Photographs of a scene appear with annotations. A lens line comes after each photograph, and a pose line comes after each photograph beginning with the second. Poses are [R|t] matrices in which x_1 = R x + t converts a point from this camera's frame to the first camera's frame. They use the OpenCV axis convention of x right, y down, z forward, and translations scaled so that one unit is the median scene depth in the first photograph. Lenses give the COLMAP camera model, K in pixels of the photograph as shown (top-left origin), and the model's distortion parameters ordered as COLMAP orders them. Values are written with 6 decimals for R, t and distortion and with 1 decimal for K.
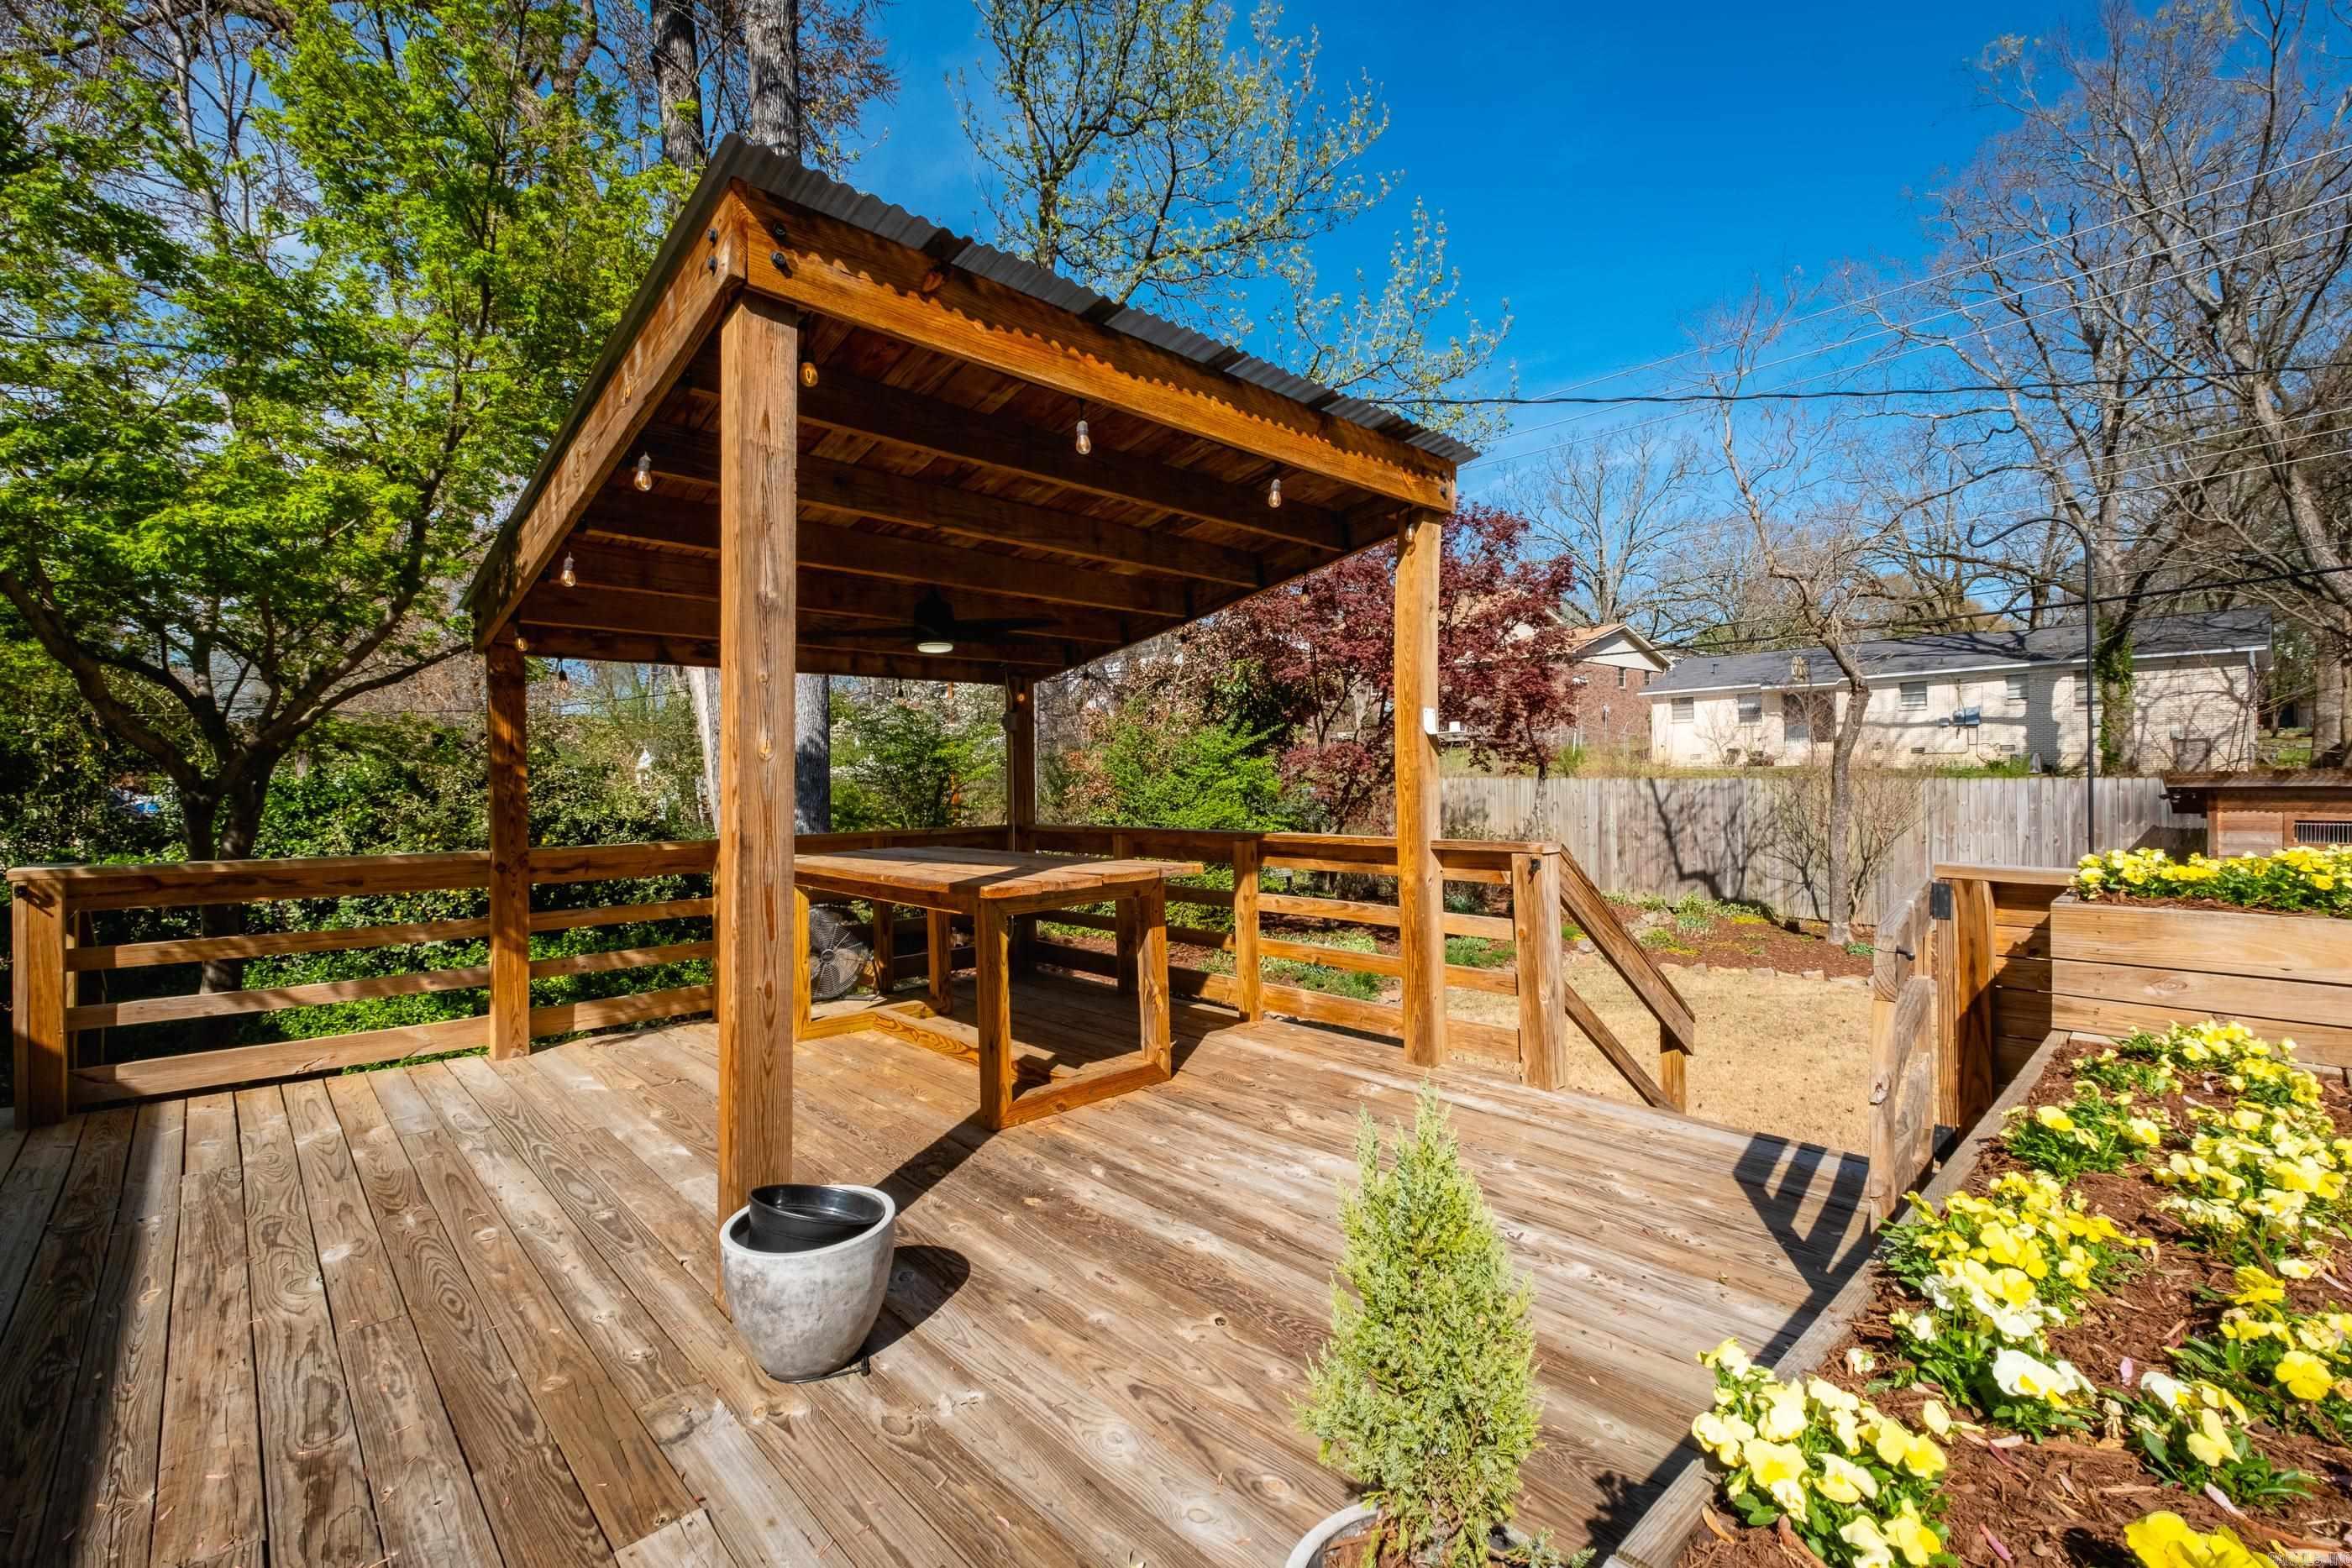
lens RADIAL K [[1031.1, 0, 1191.4], [0, 1031.1, 785.3], [0, 0, 1]] dist [0.005621, -0.006043]
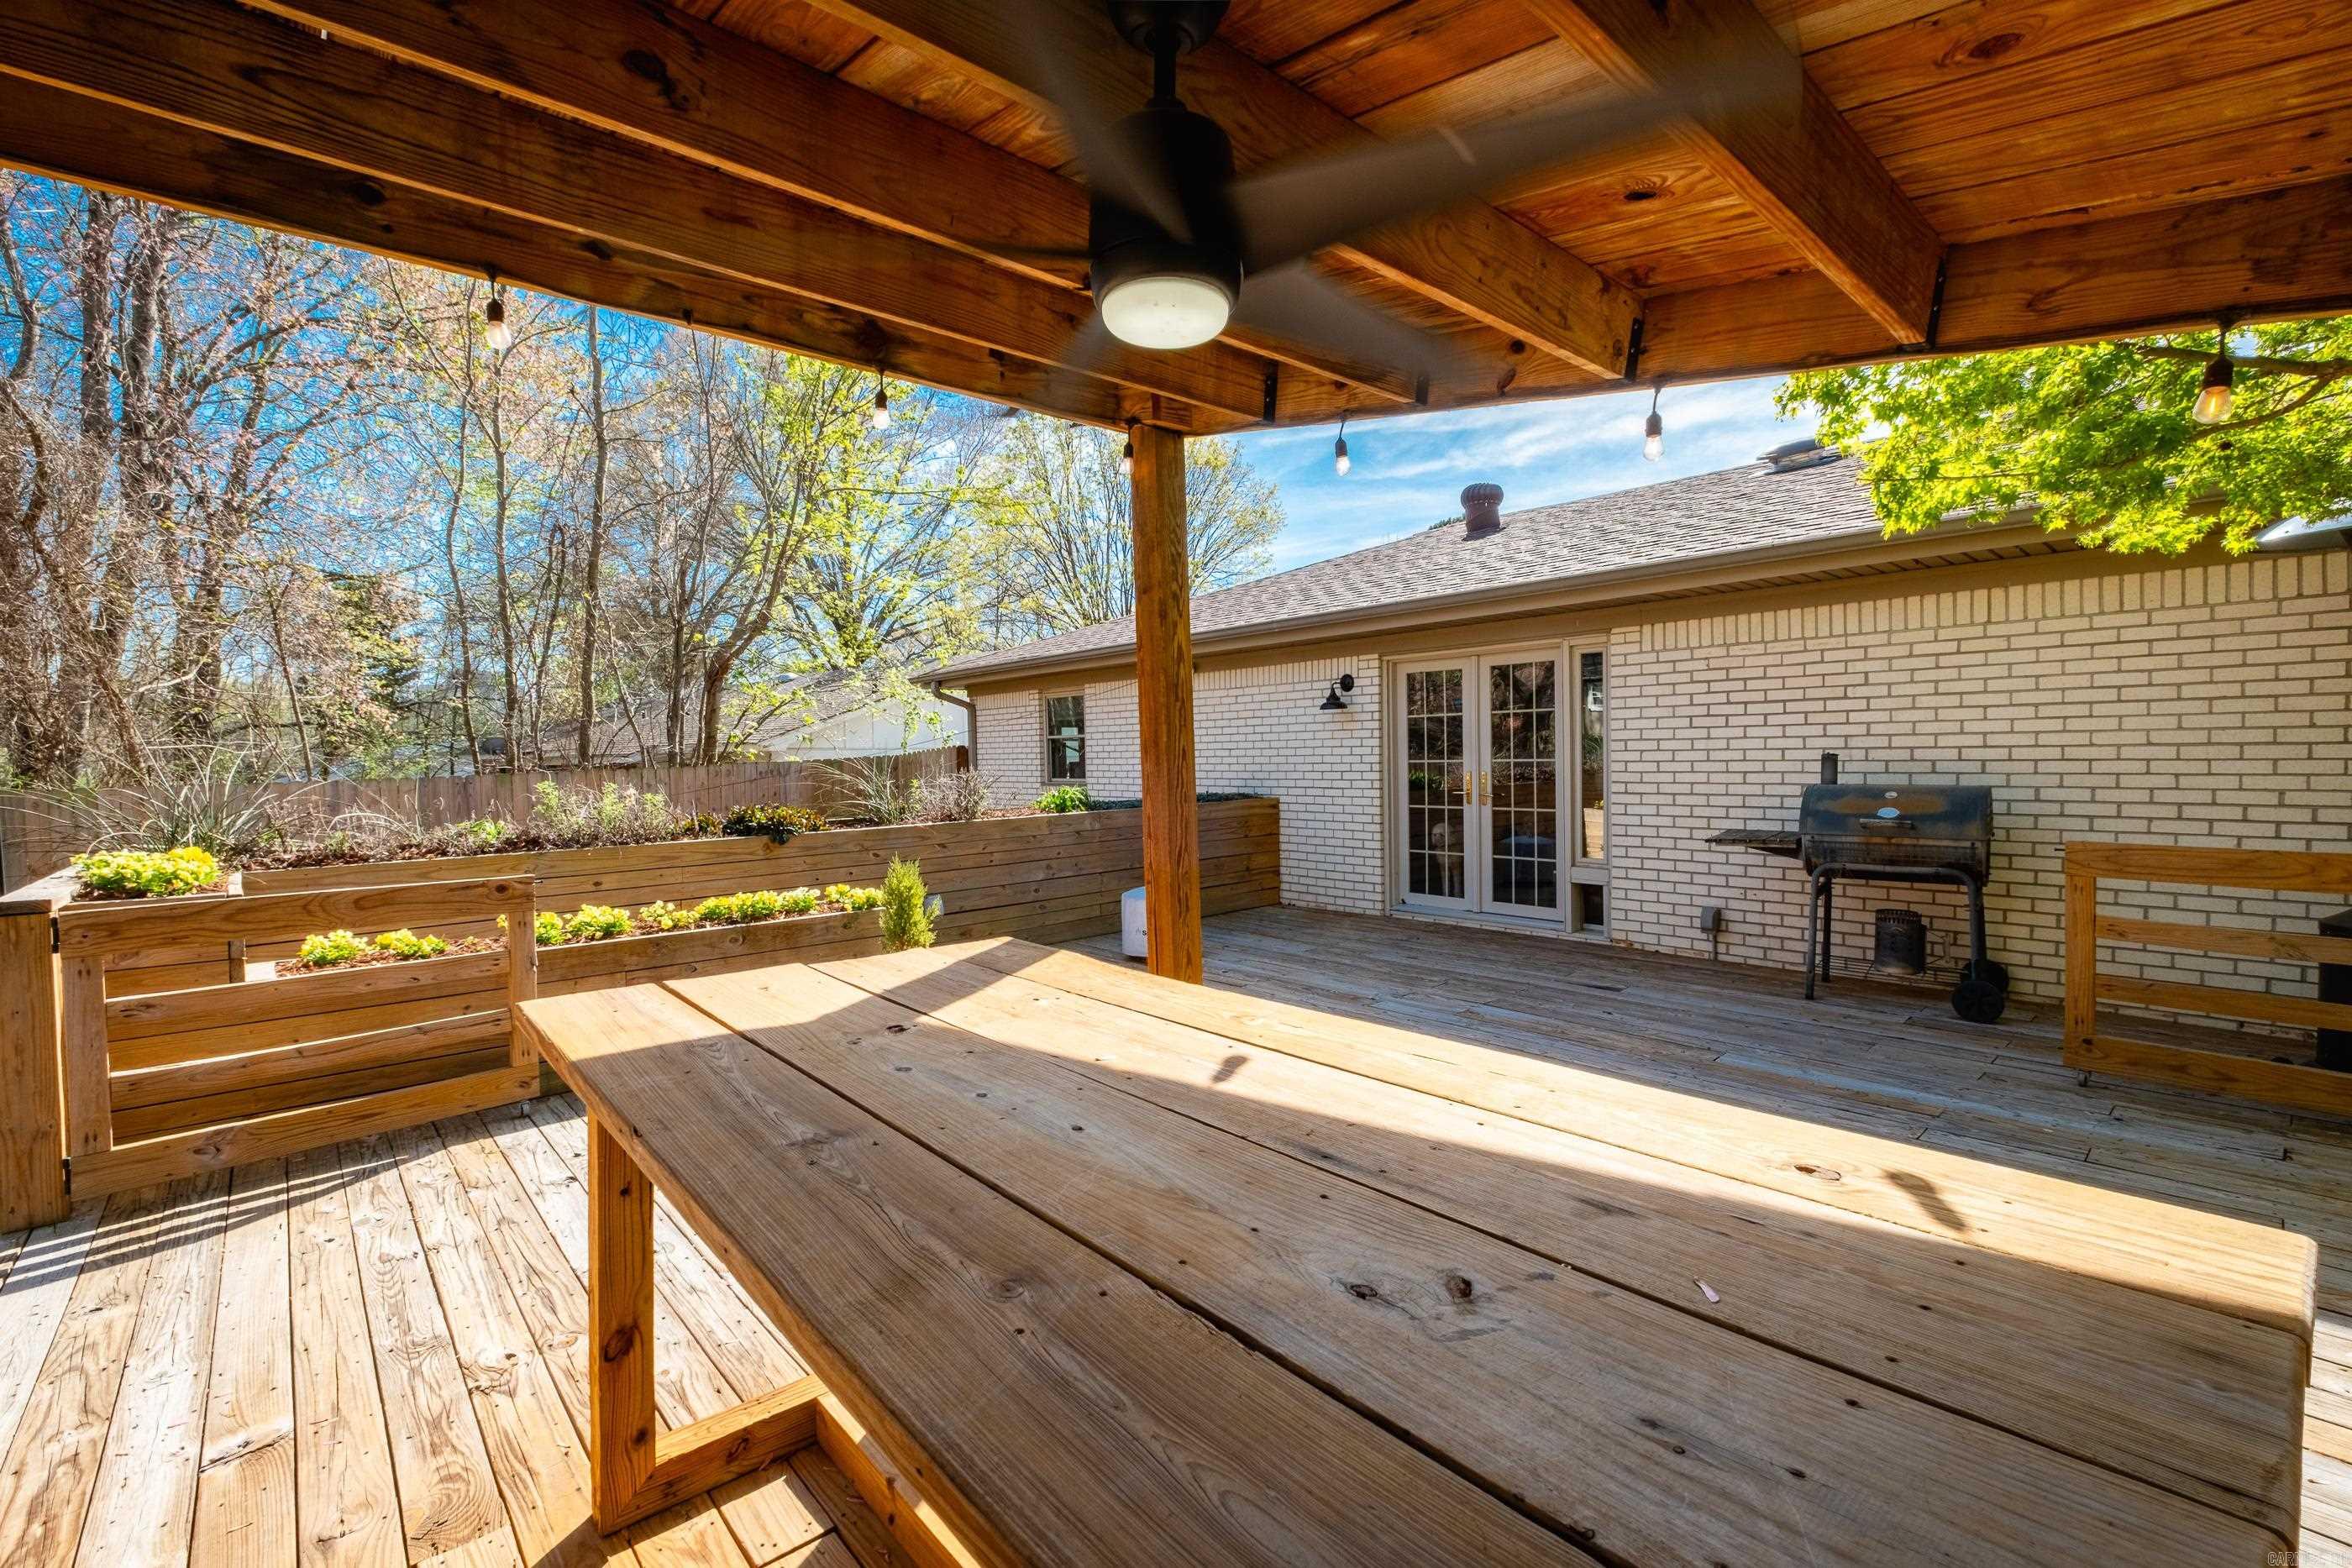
lens RADIAL K [[1008.7, 0, 1185.8], [0, 1008.7, 783.8], [0, 0, 1]] dist [-0.000350, -0.000962]
pose [[-0.999248, 0.029800, 0.024811, -0.275309], [0.030635, 0.998952, 0.033993, -0.020963], [-0.023772, 0.034728, -0.999114, 1.366350]]
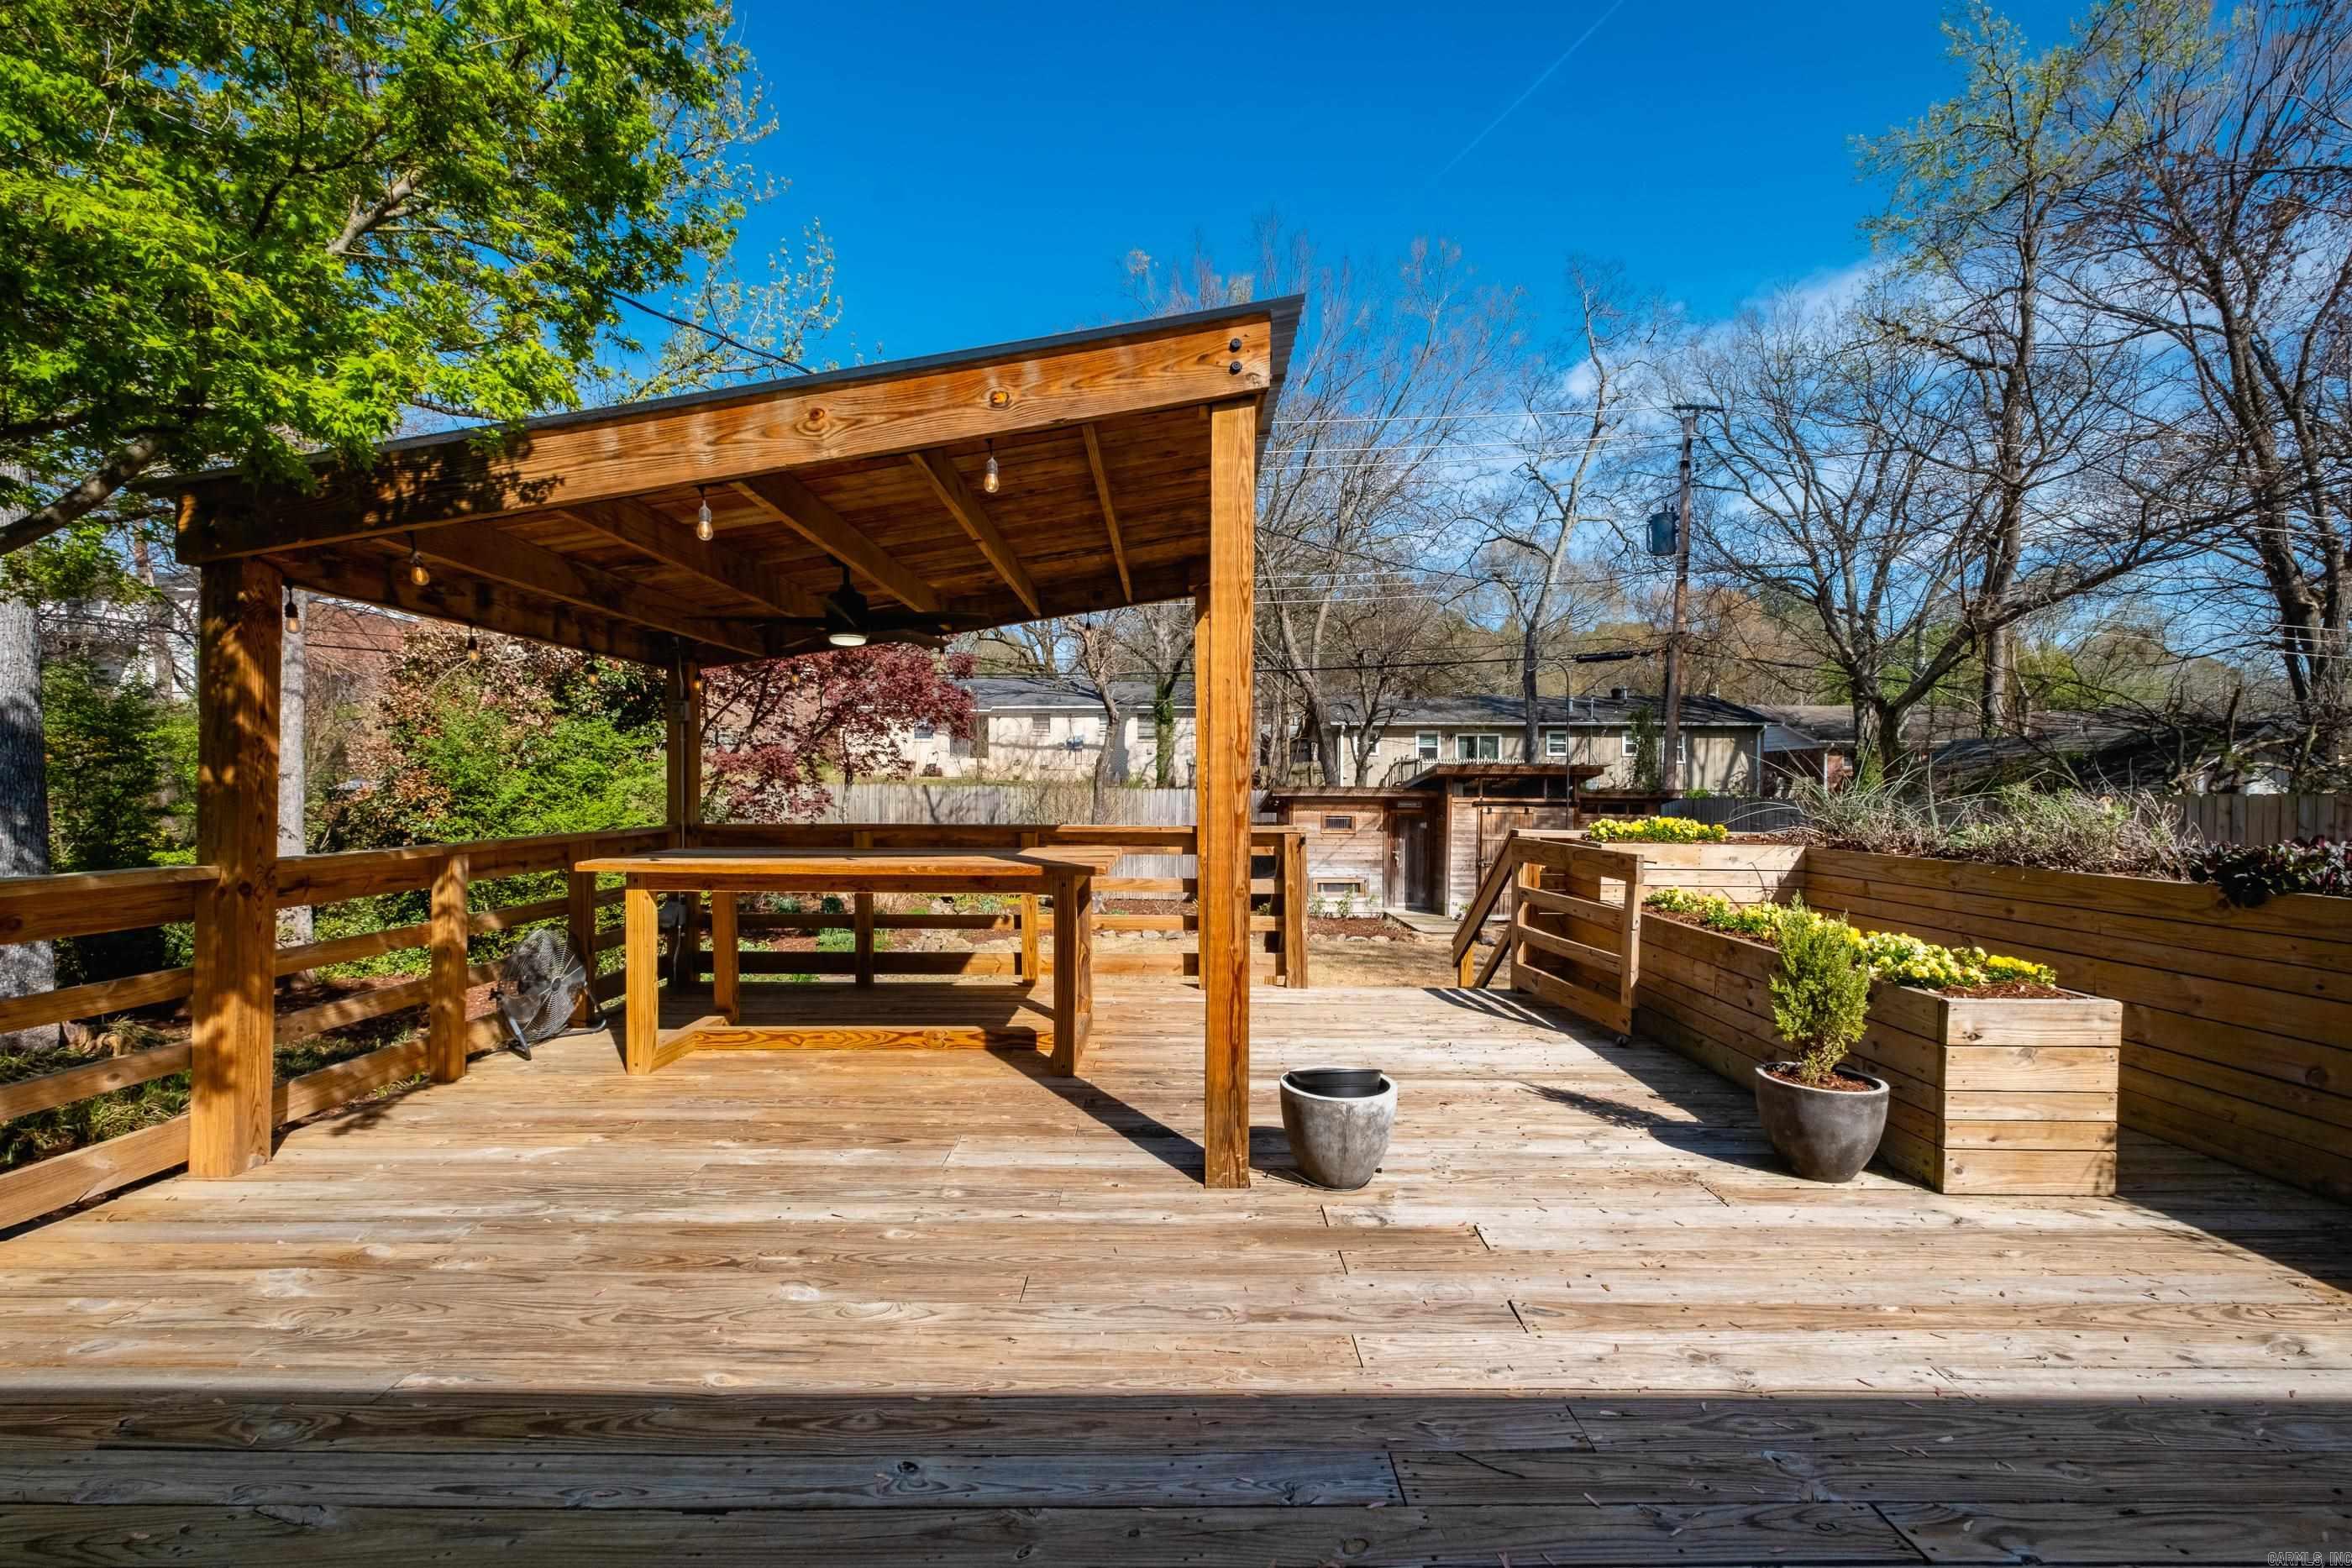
lens RADIAL K [[1012.4, 0, 1183.2], [0, 1012.4, 807.3], [0, 0, 1]] dist [-0.001231, -0.000469]
pose [[0.682322, 0.000256, 0.731051, -0.801949], [-0.010874, 0.999893, 0.009800, 0.014549], [-0.730971, -0.014636, 0.682252, 0.108800]]
